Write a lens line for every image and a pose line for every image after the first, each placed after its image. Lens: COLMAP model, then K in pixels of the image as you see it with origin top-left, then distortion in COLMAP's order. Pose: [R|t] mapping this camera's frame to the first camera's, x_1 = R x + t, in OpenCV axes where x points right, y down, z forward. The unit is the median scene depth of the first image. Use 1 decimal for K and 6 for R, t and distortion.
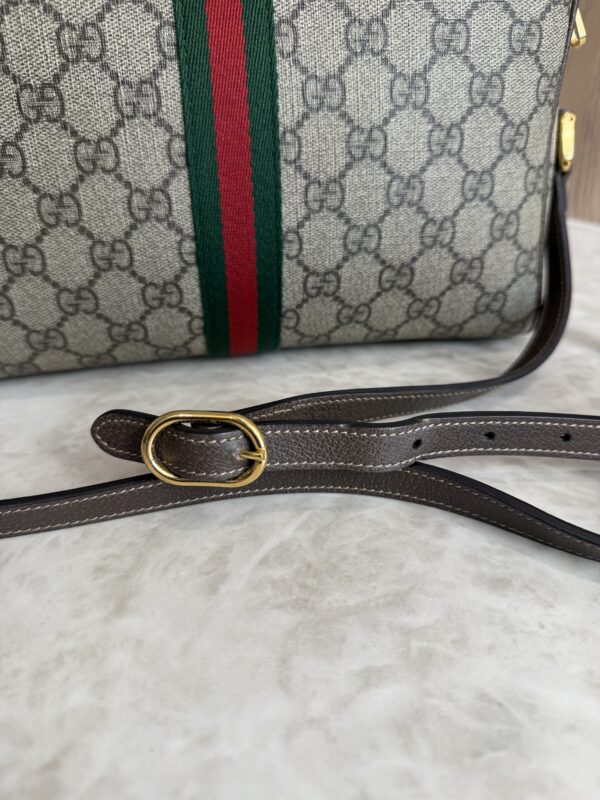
lens RADIAL K [[584.3, 0, 305.1], [0, 584.3, 418.1], [0, 0, 1]] dist [-0.045375, 0.000026]
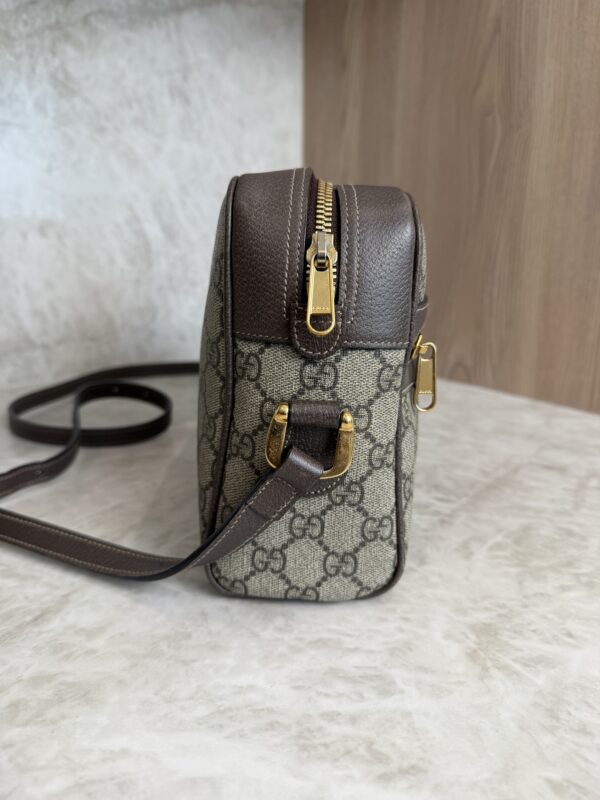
lens RADIAL K [[584.6, 0, 296.5], [0, 584.6, 403.9], [0, 0, 1]] dist [-0.049649, 0.016101]
pose [[0.996825, 0.038483, -0.069702, 0.411492], [-0.057593, 0.952985, -0.297493, 0.380938], [0.054977, 0.300563, 0.952176, -0.941924]]
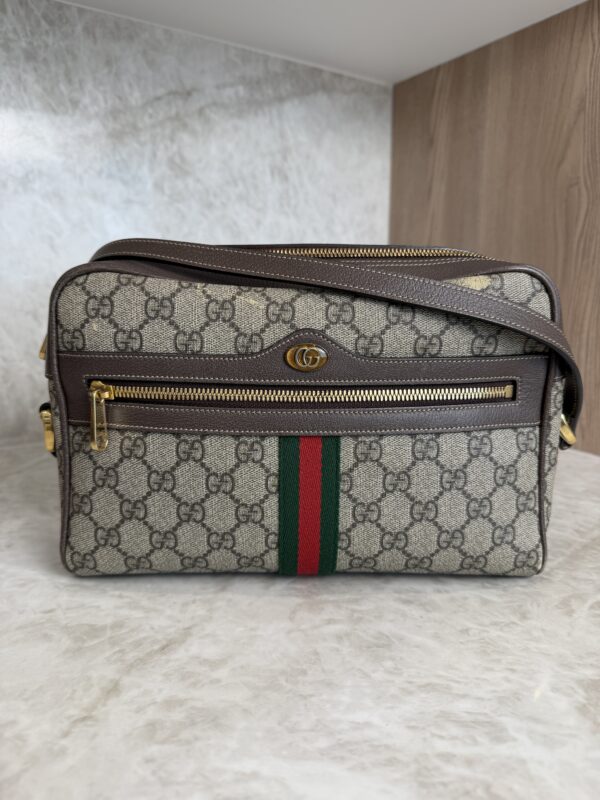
lens RADIAL K [[576.6, 0, 303.5], [0, 576.6, 401.0], [0, 0, 1]] dist [-0.031831, 0.006395]
pose [[0.981965, 0.050304, -0.182247, 0.302999], [-0.117984, 0.916267, -0.382799, 0.440763], [0.147730, 0.397397, 0.905677, -1.076376]]
